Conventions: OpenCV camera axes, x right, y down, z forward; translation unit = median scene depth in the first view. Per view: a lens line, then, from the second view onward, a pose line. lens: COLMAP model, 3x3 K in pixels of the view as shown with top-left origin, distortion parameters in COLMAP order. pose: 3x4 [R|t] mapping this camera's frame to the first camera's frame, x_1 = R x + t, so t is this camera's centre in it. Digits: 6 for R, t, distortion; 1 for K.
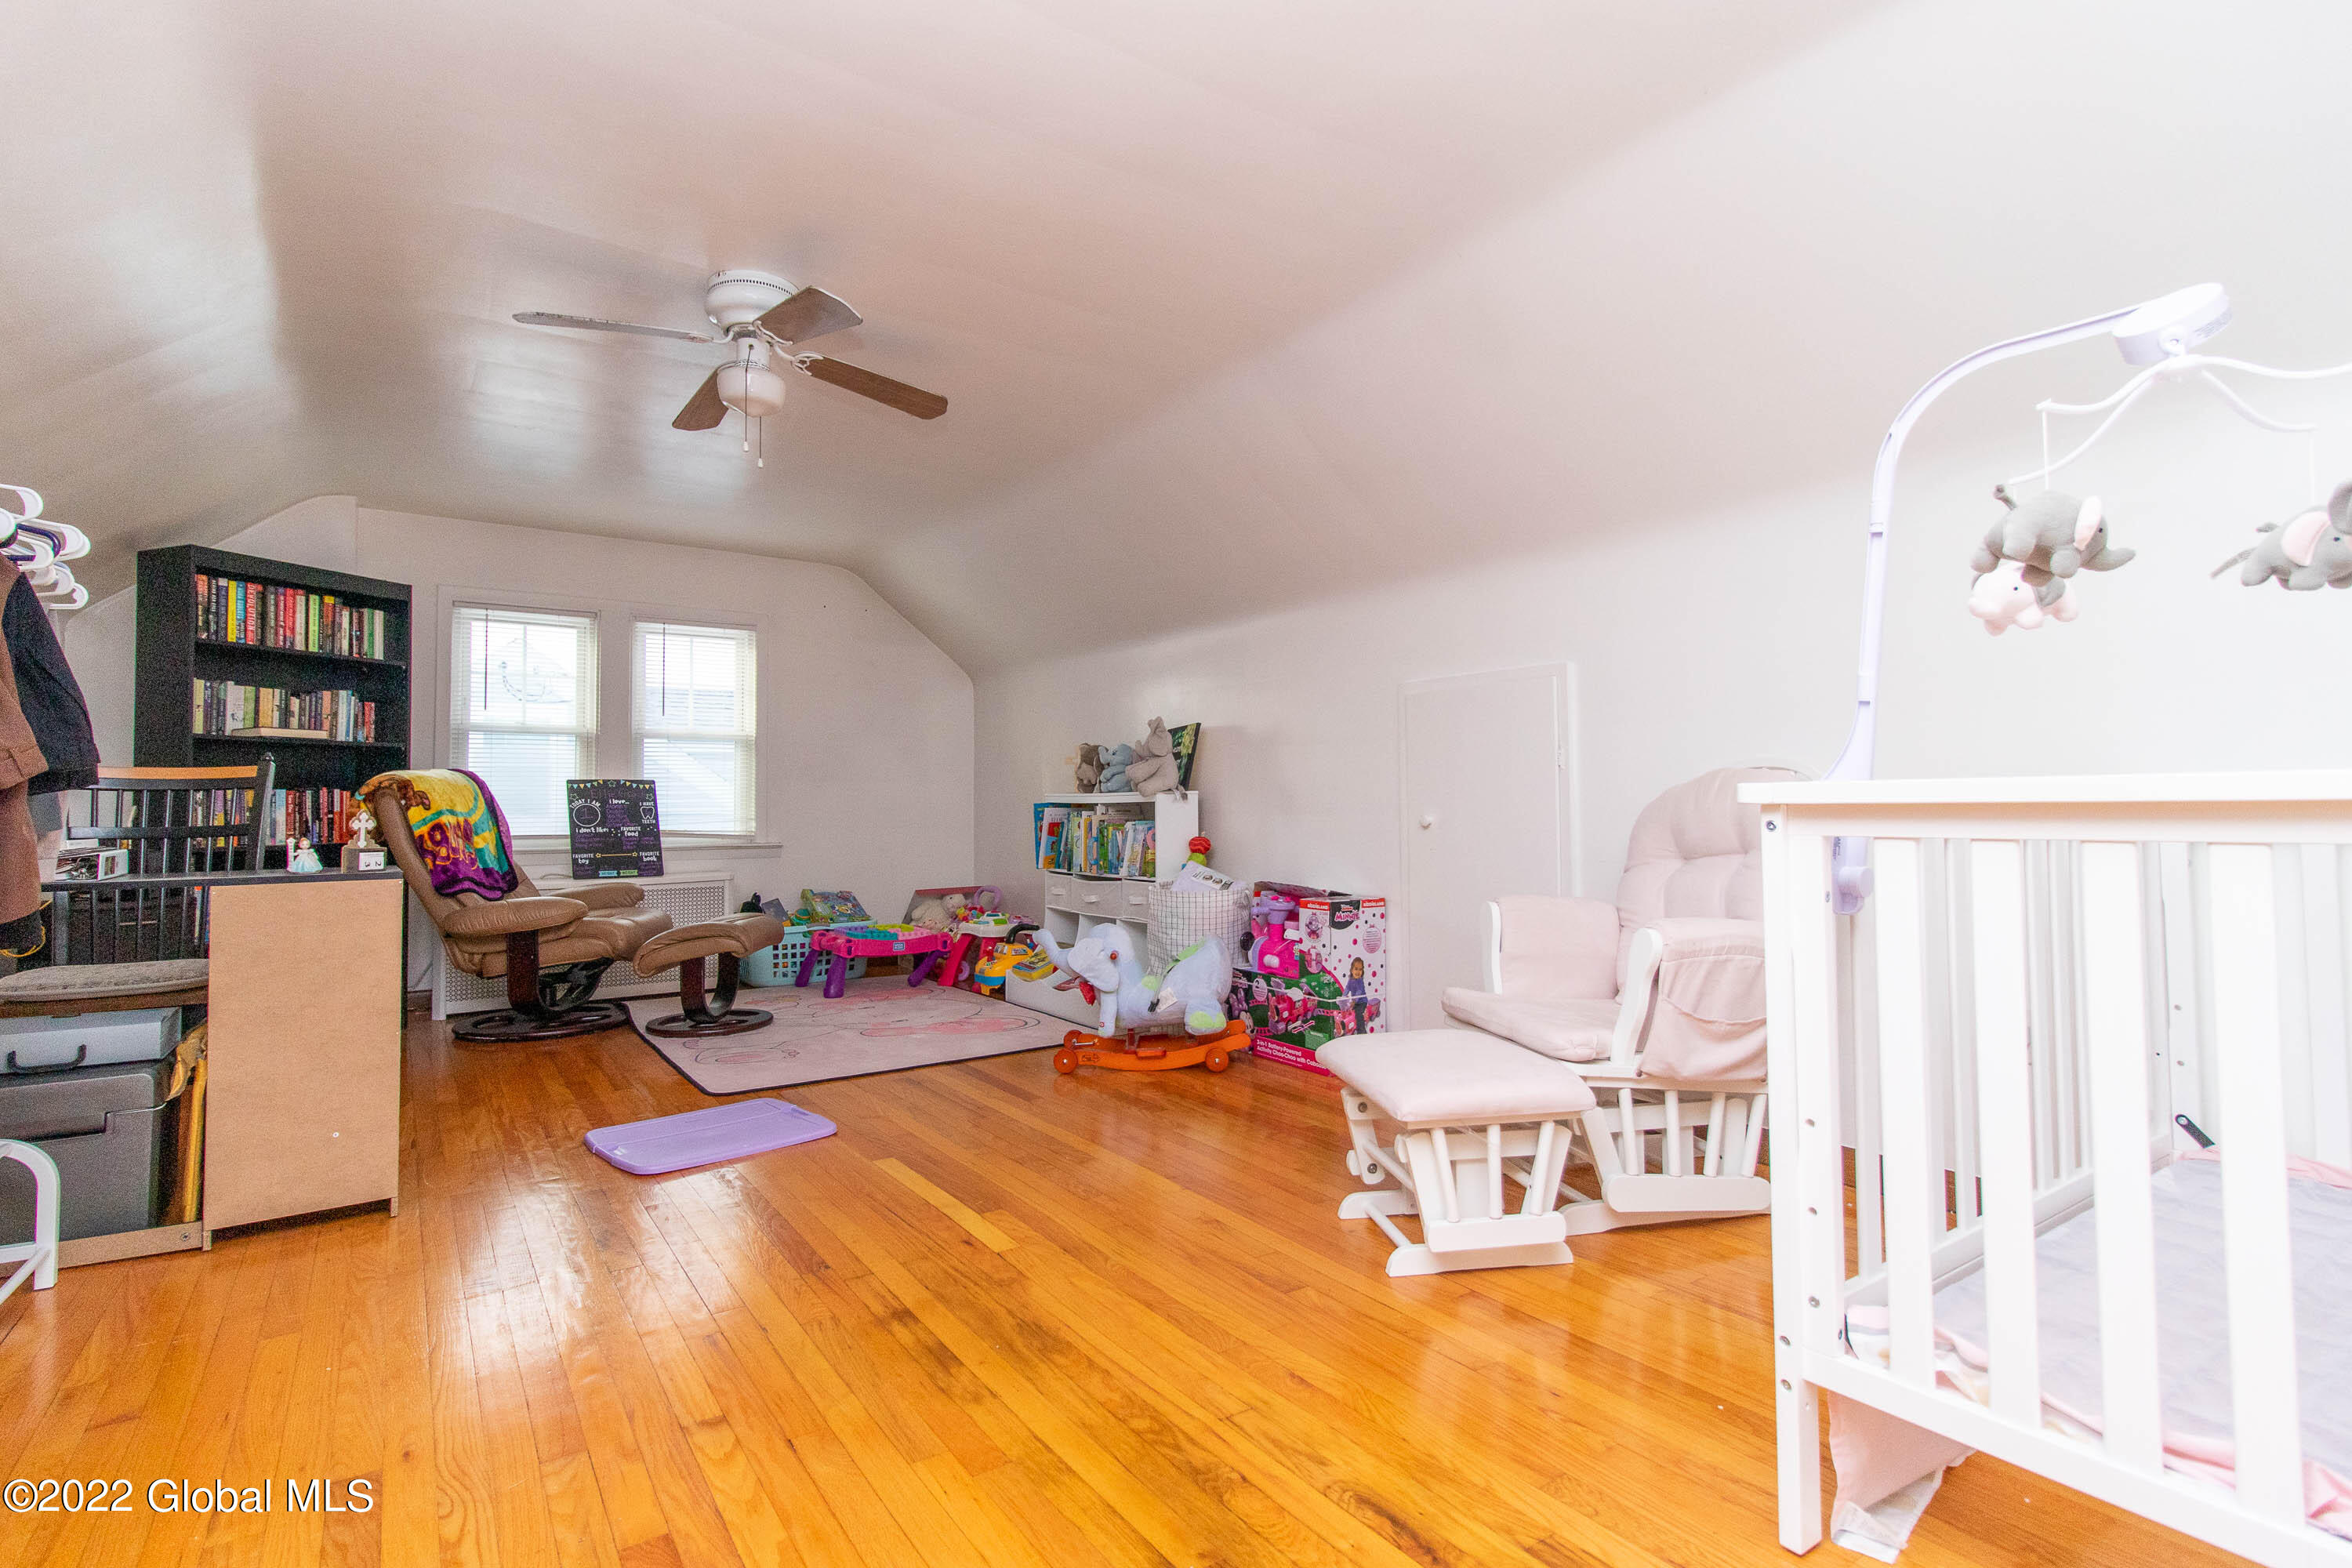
lens RADIAL K [[1102.3, 0, 1170.0], [0, 1102.3, 775.8], [0, 0, 1]] dist [0.000660, -0.001035]
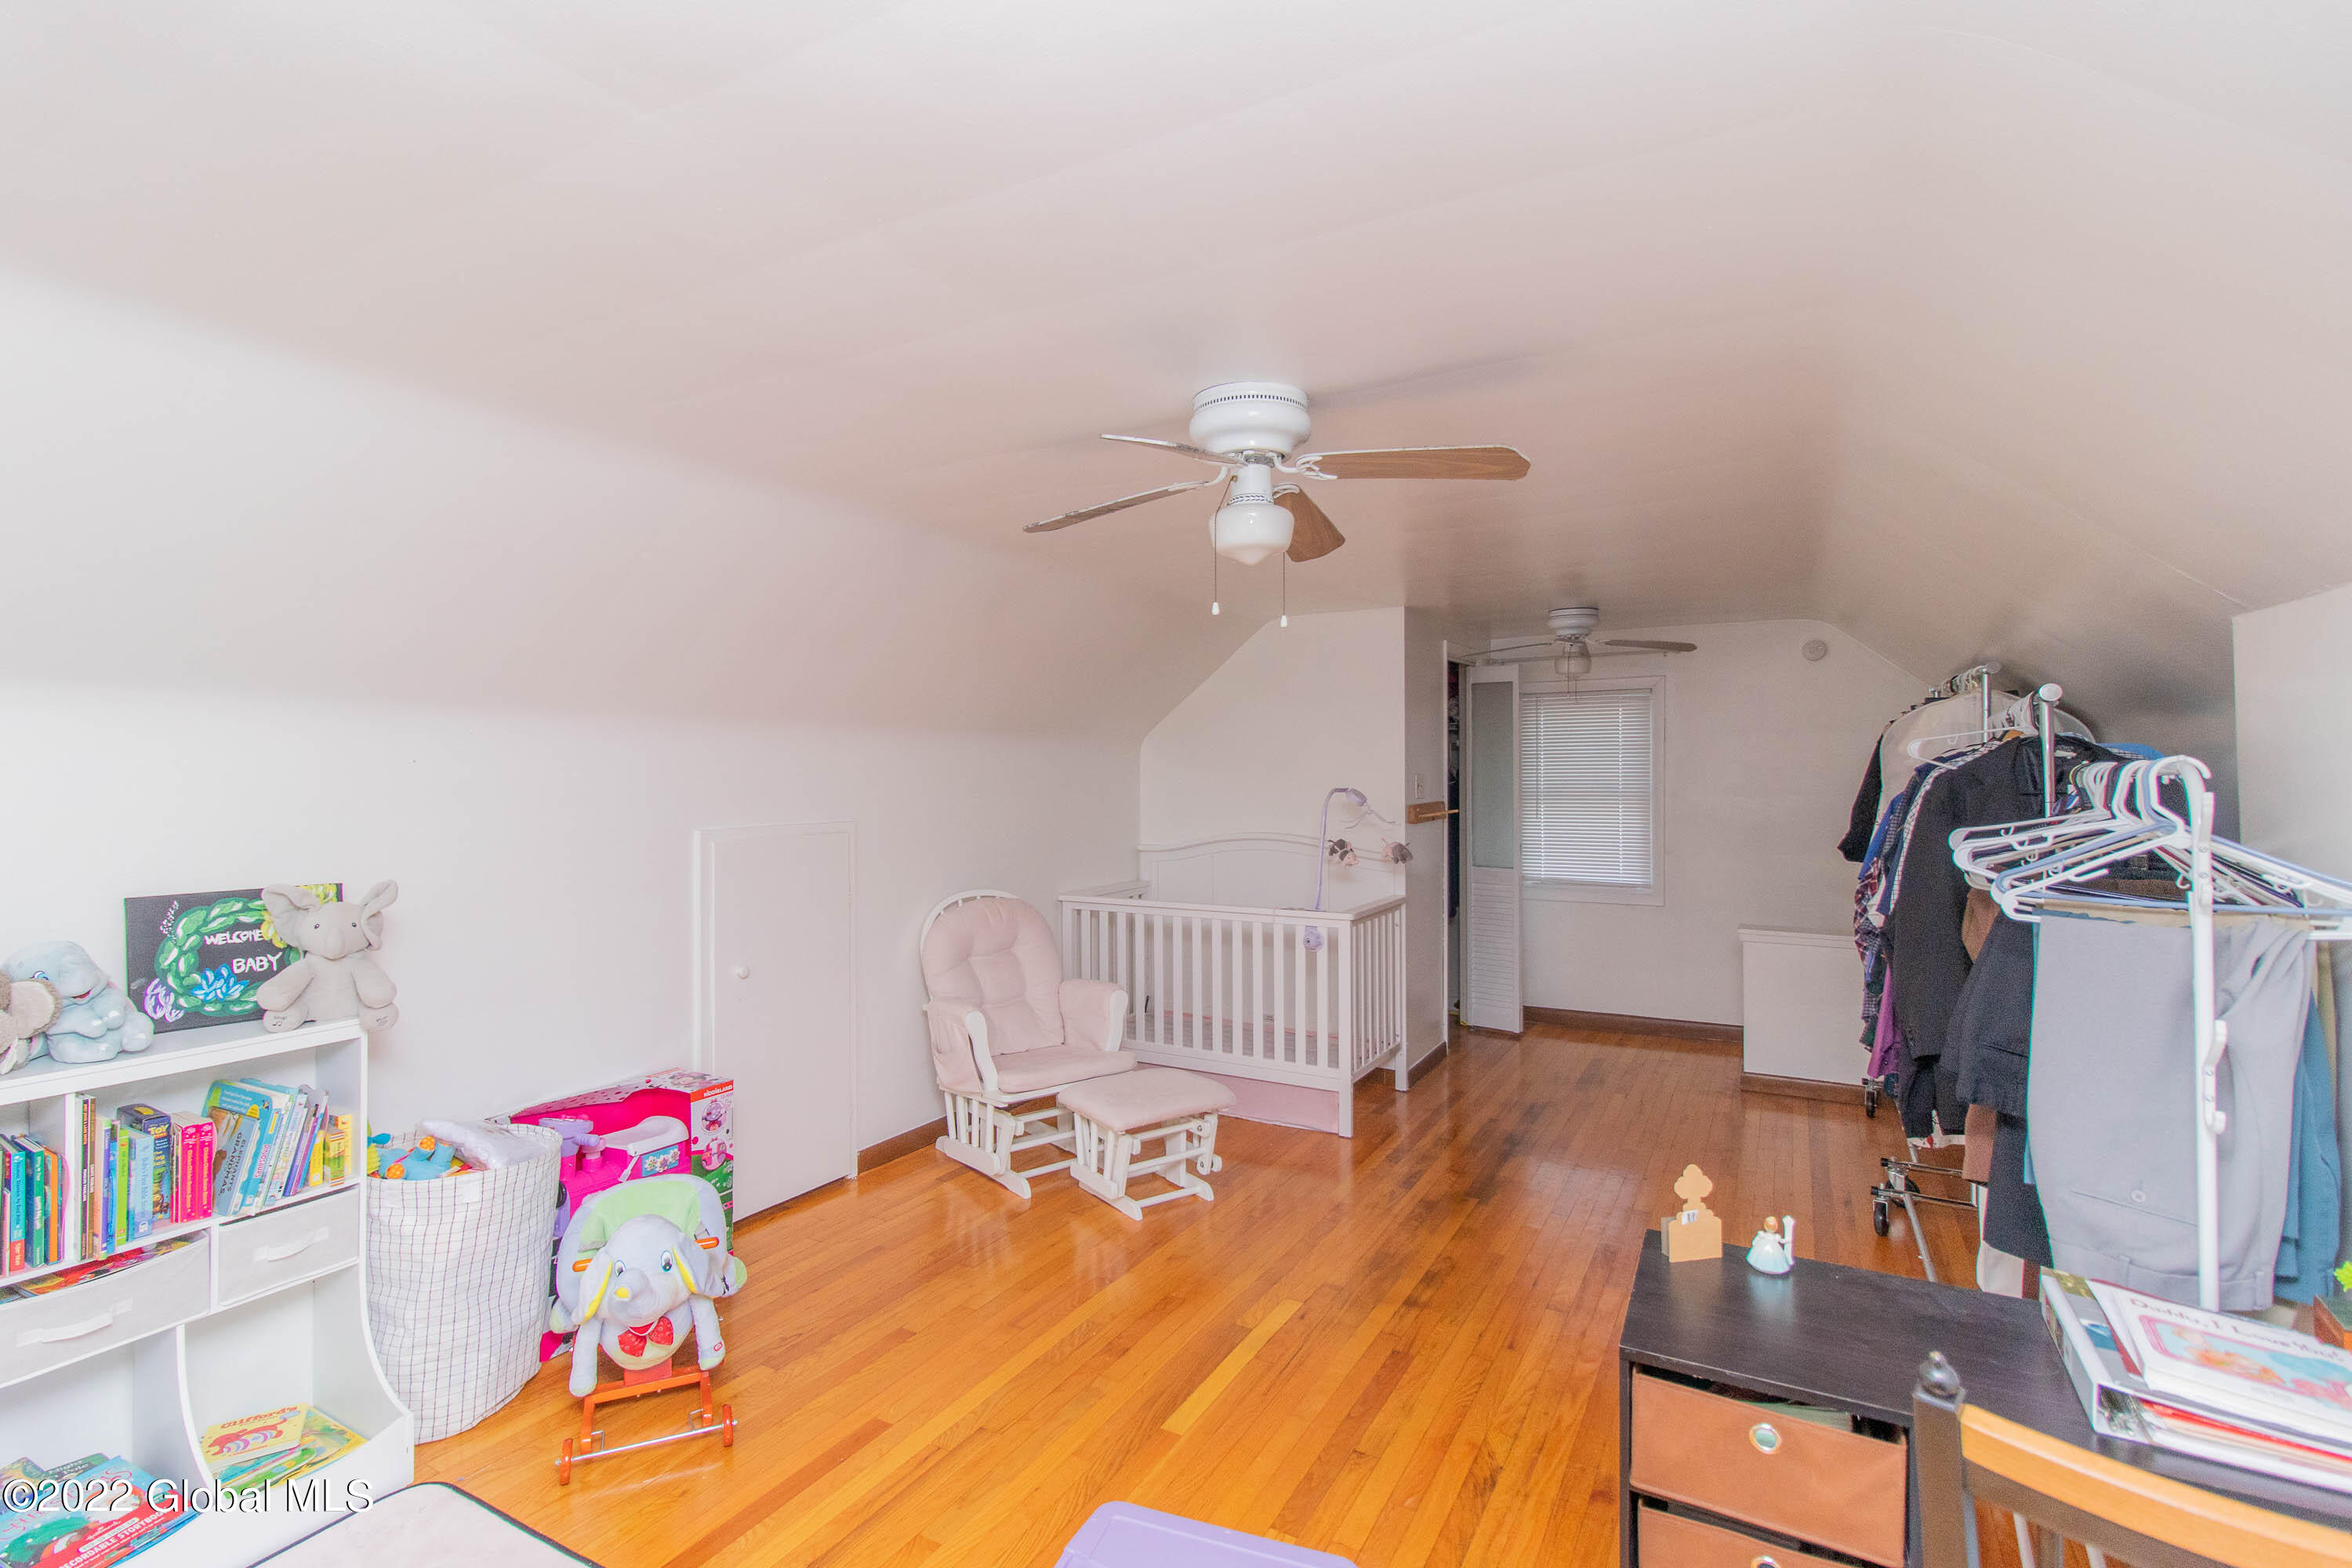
lens RADIAL K [[1102.3, 0, 1173.2], [0, 1102.3, 779.3], [0, 0, 1]] dist [0.000660, -0.001035]
pose [[-0.428390, 0.005743, 0.903576, -1.217999], [-0.019697, 0.999683, -0.015693, -0.180436], [-0.903379, -0.024520, -0.428141, 1.597379]]
